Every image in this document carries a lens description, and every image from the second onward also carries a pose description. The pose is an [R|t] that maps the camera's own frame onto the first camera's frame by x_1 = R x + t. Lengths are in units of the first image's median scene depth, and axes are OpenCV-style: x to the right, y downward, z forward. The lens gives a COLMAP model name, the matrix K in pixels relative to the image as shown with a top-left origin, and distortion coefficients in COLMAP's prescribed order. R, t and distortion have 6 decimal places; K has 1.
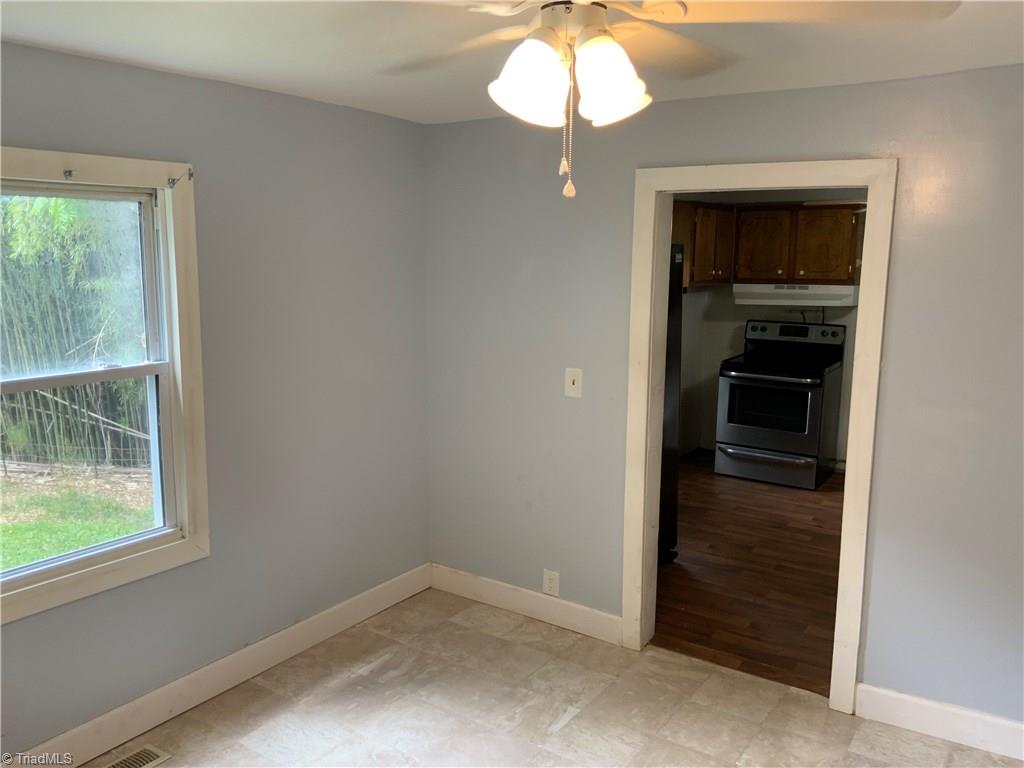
lens RADIAL K [[850.3, 0, 508.9], [0, 850.3, 383.7], [0, 0, 1]] dist [0.048379, -0.007821]
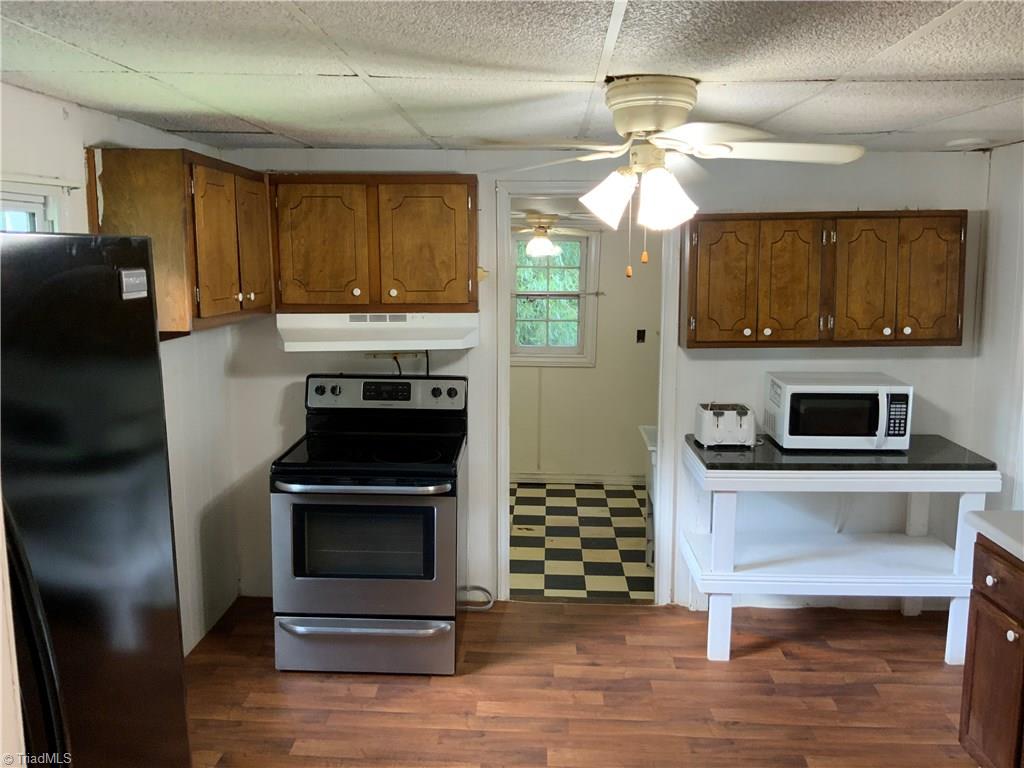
lens RADIAL K [[850.3, 0, 508.9], [0, 850.3, 383.7], [0, 0, 1]] dist [0.048379, -0.007821]
pose [[0.854708, -0.083885, 0.512286, 0.106662], [0.085664, 0.996120, 0.020189, -0.072536], [-0.511992, 0.026628, 0.858577, 0.461012]]
